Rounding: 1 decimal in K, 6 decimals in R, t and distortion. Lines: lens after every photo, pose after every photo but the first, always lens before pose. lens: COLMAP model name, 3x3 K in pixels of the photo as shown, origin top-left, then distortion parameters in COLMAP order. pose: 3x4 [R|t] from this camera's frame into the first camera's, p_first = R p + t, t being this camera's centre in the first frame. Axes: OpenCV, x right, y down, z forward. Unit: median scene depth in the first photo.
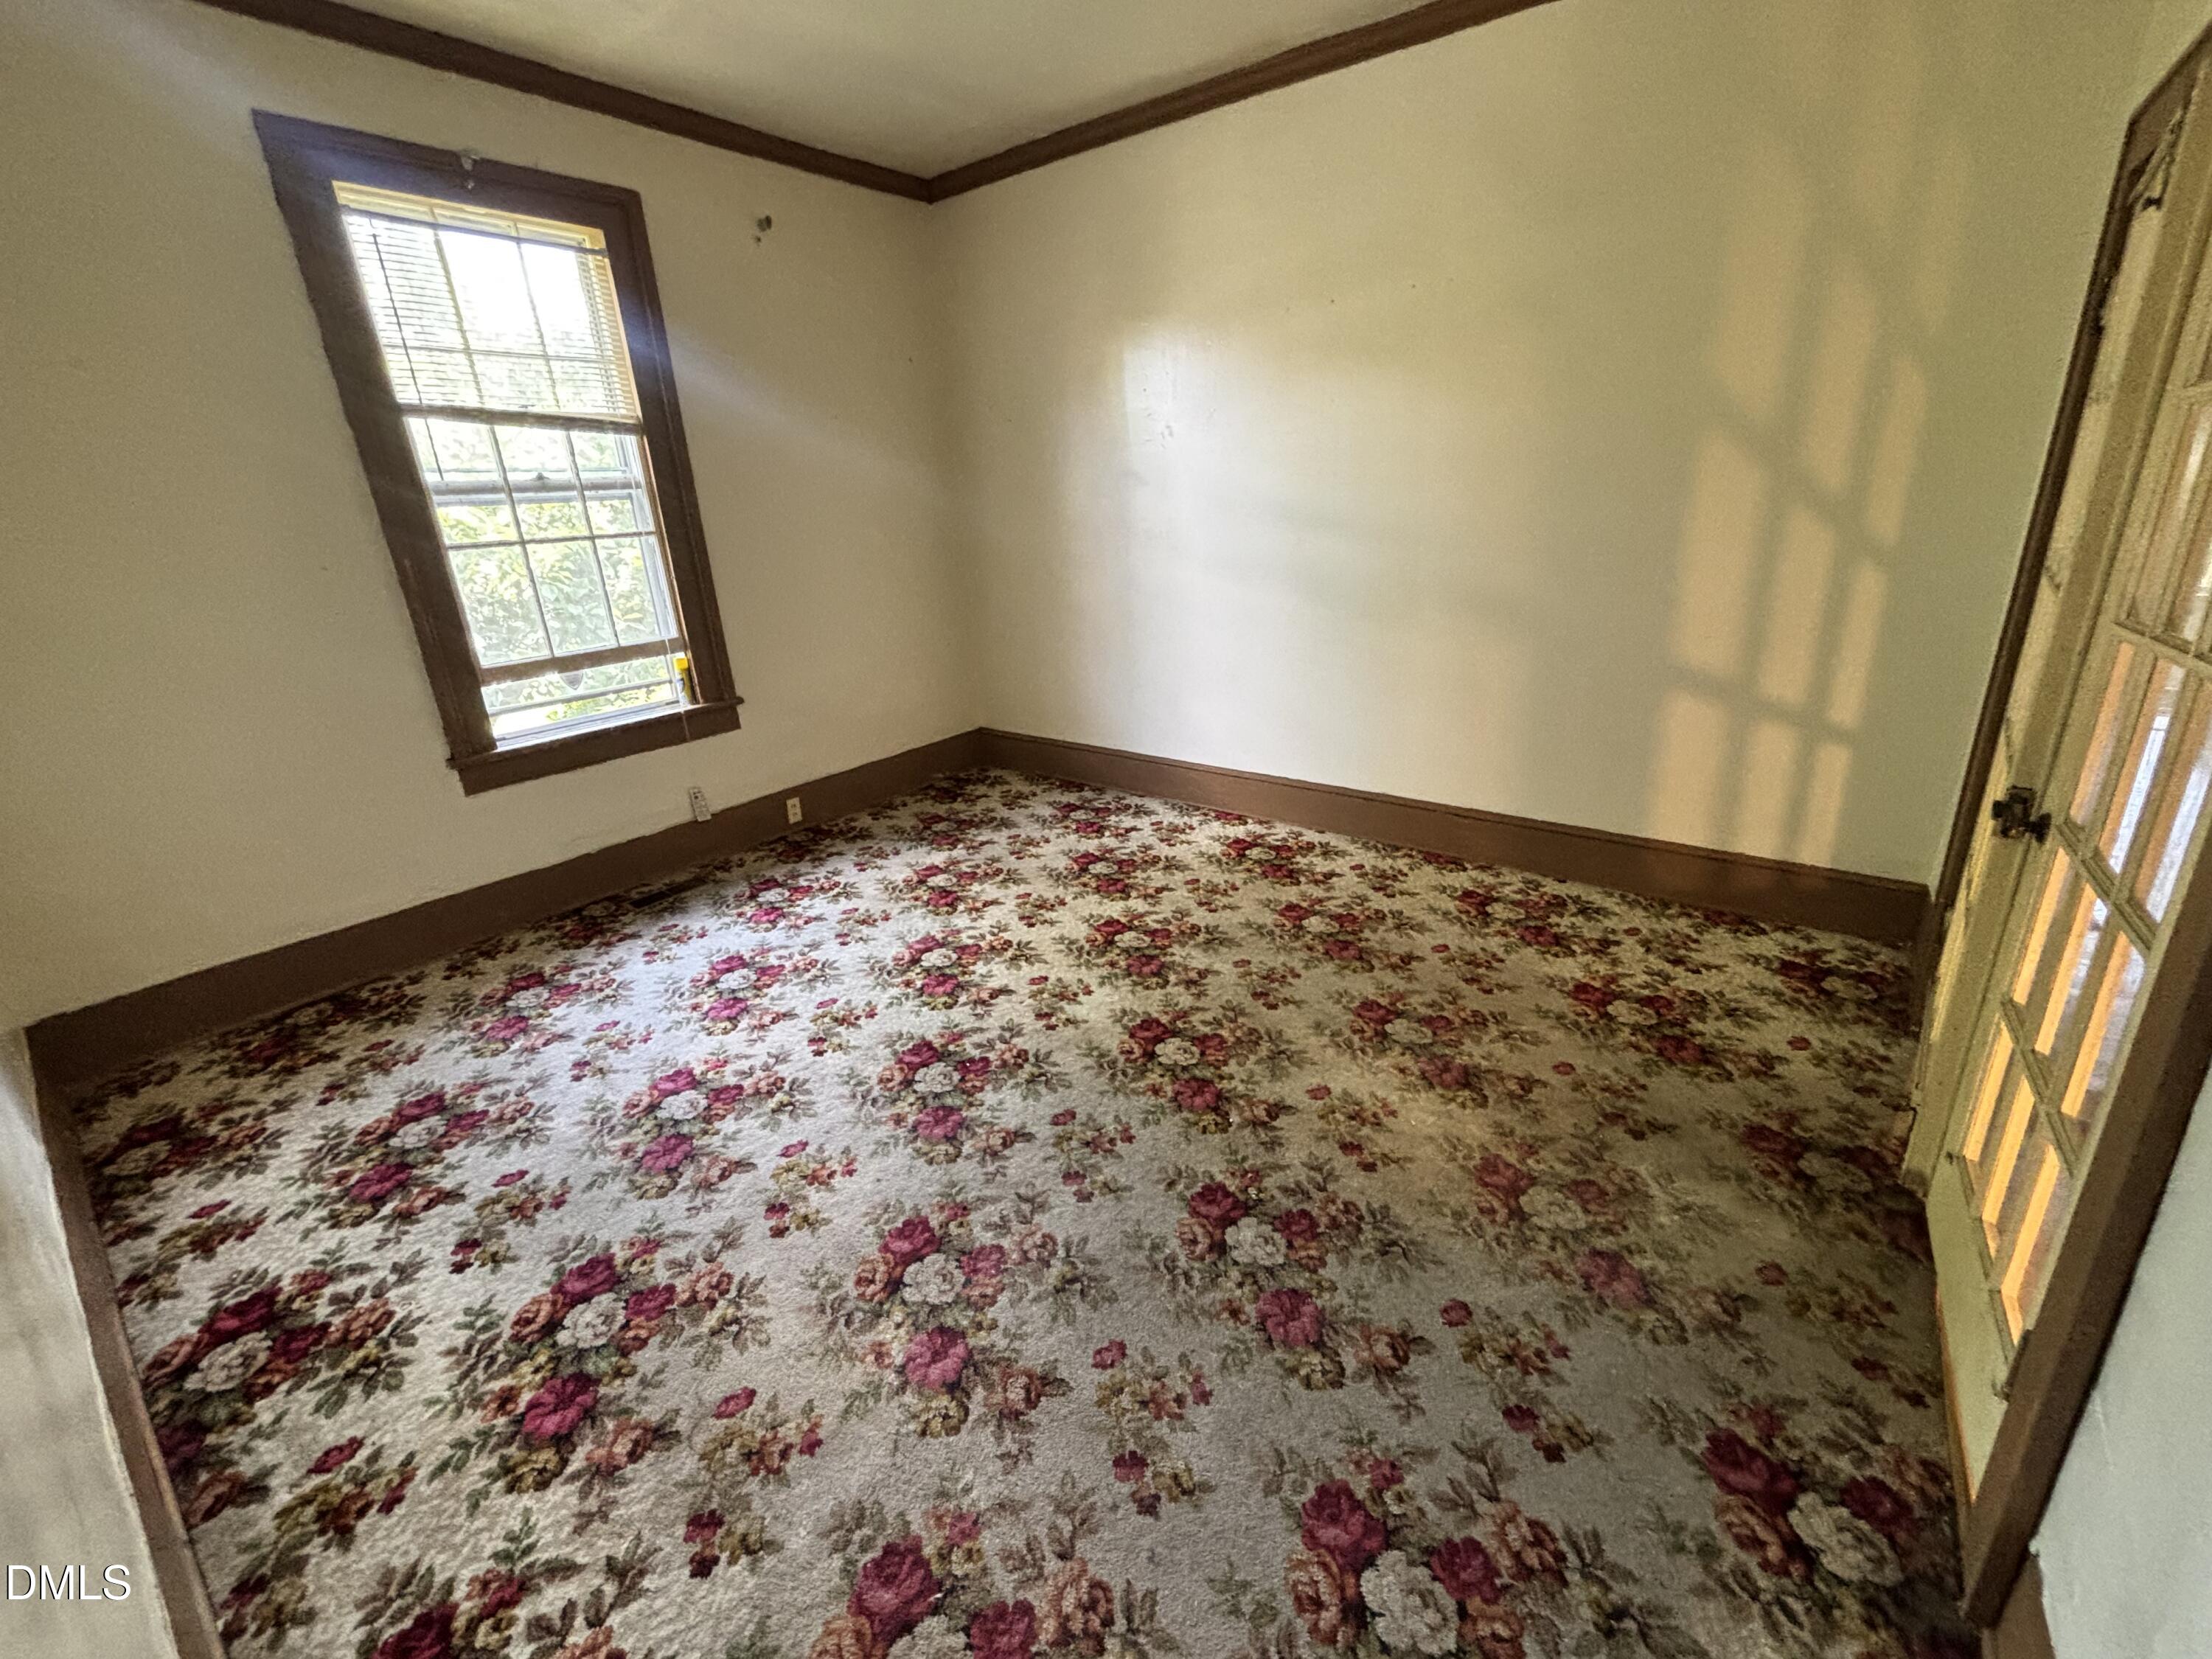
lens RADIAL K [[925.6, 0, 1093.1], [0, 925.6, 822.0], [0, 0, 1]] dist [0.013326, -0.007176]
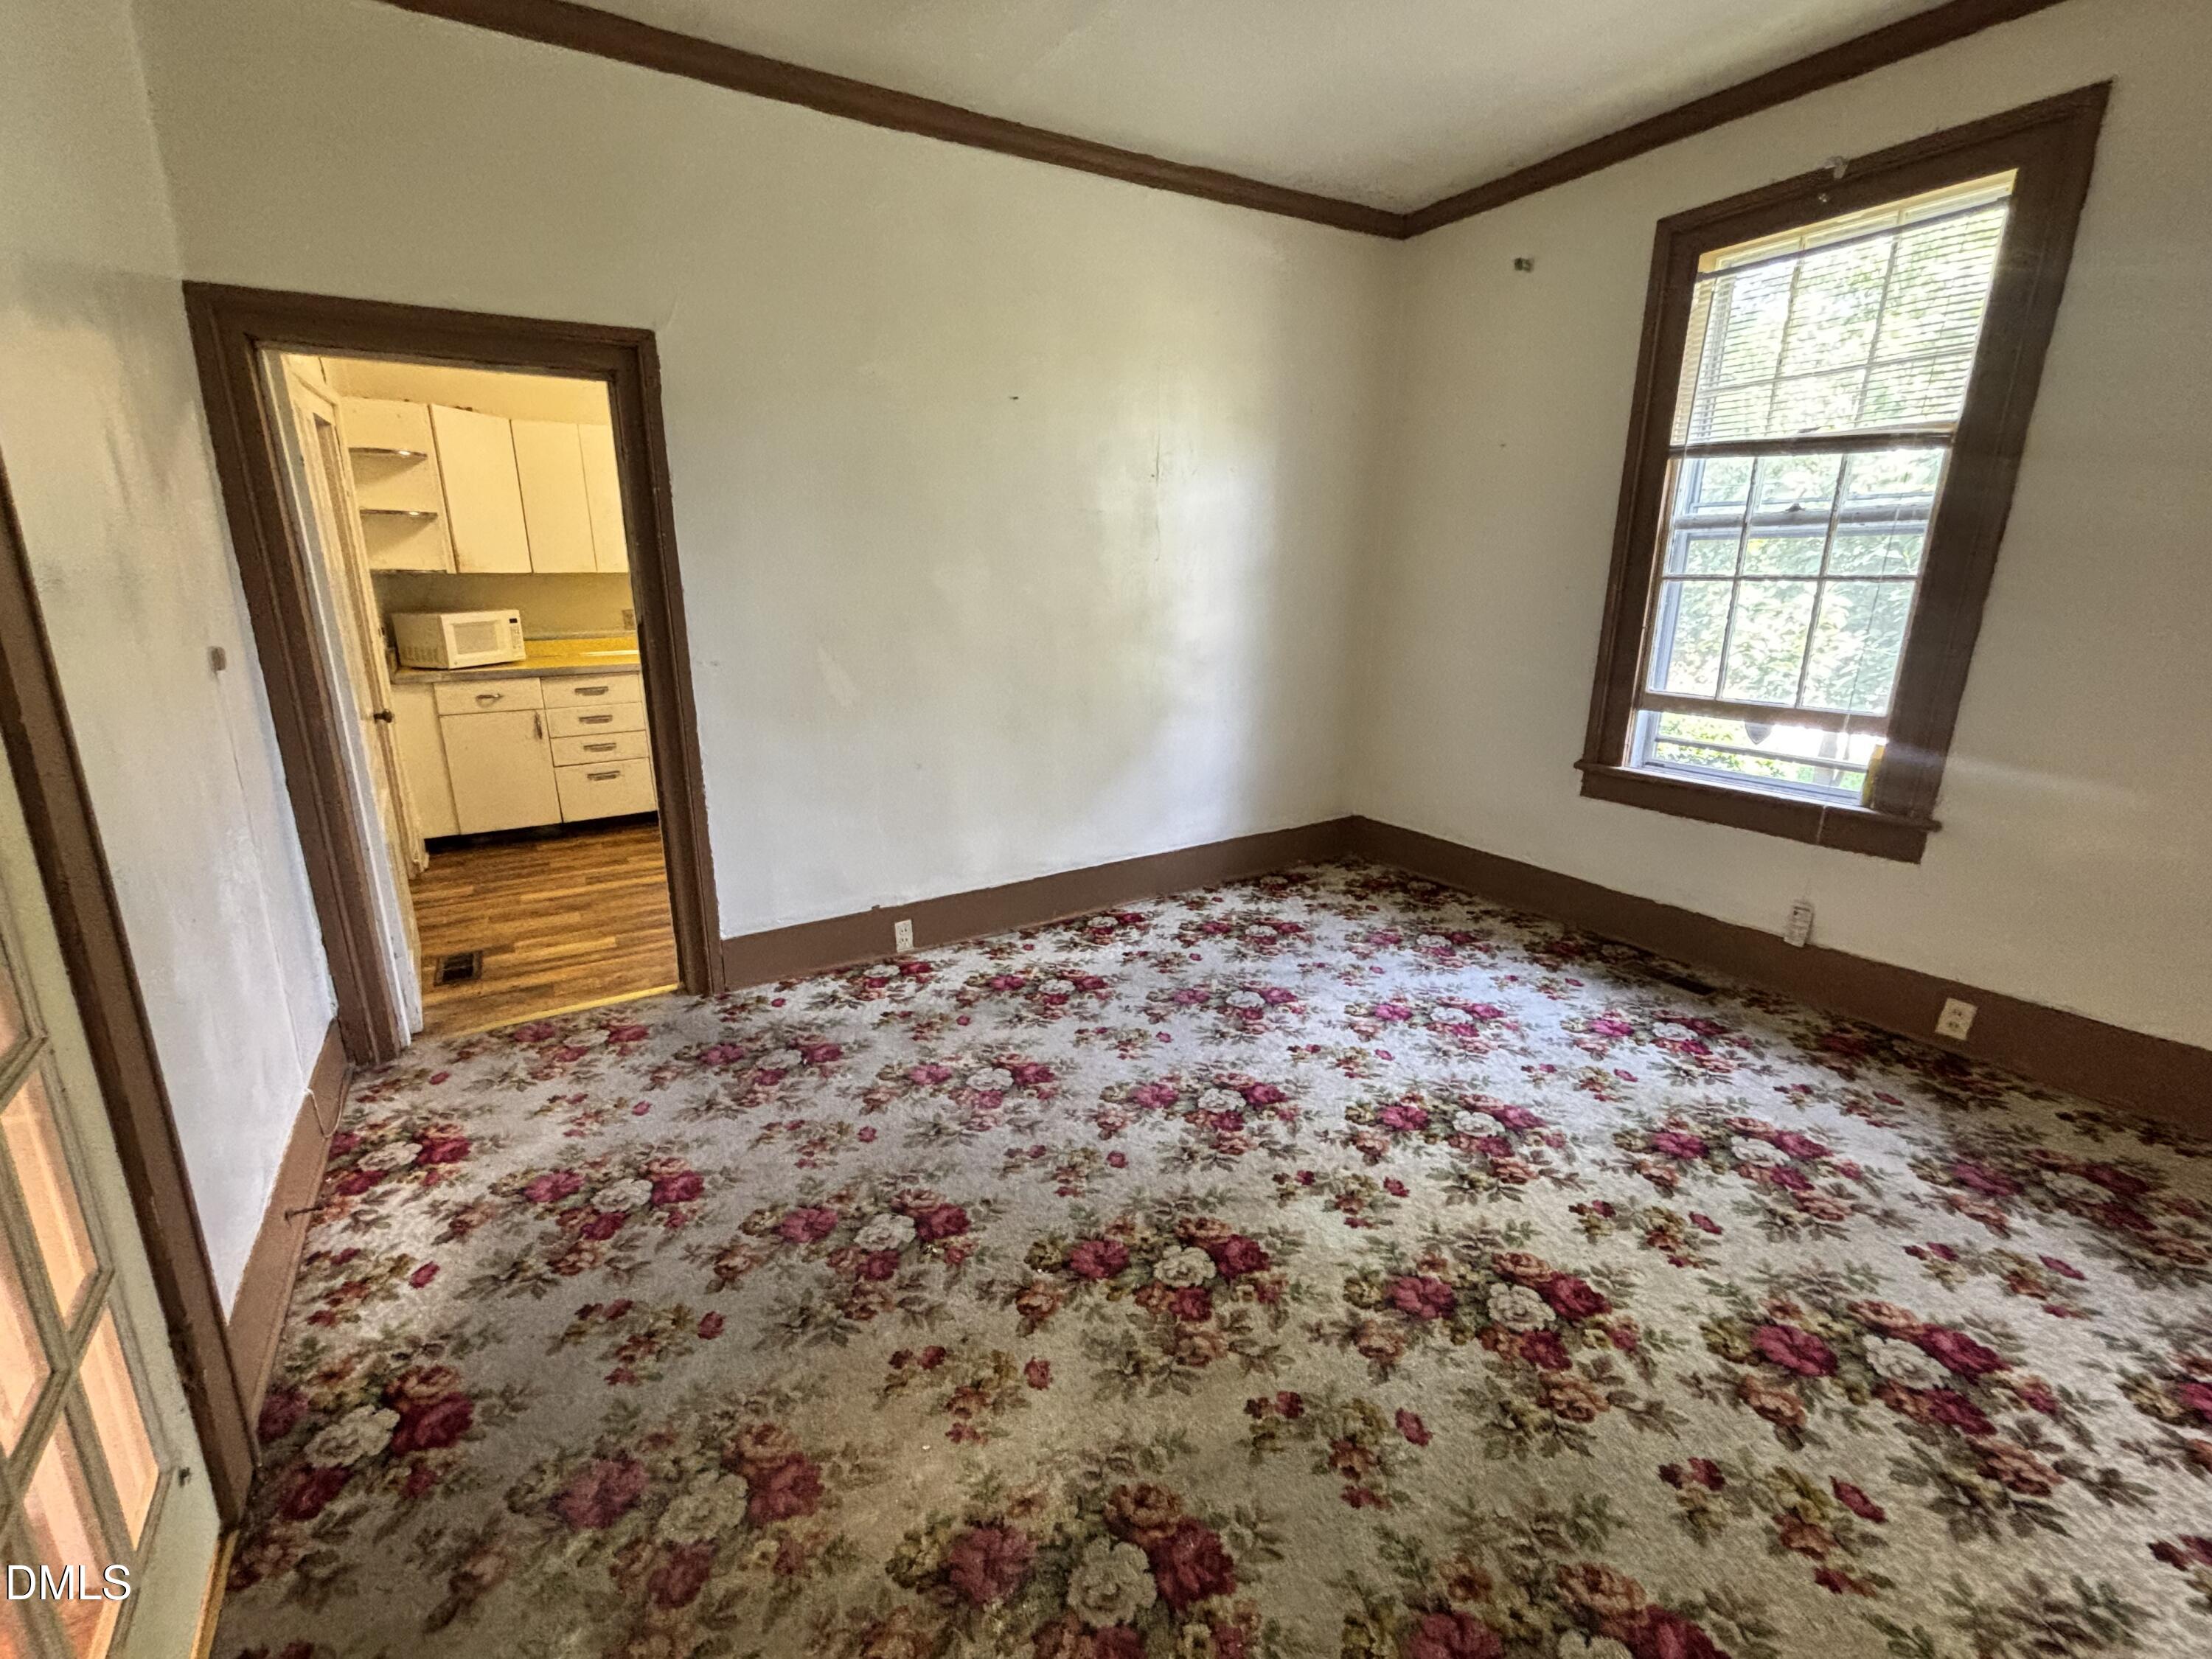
lens RADIAL K [[925.6, 0, 1093.1], [0, 925.6, 822.0], [0, 0, 1]] dist [0.013326, -0.007176]
pose [[-0.349404, 0.289750, -0.891045, 0.574498], [-0.293872, 0.869110, 0.397853, -0.293087], [0.889695, 0.400864, -0.218521, 0.785807]]
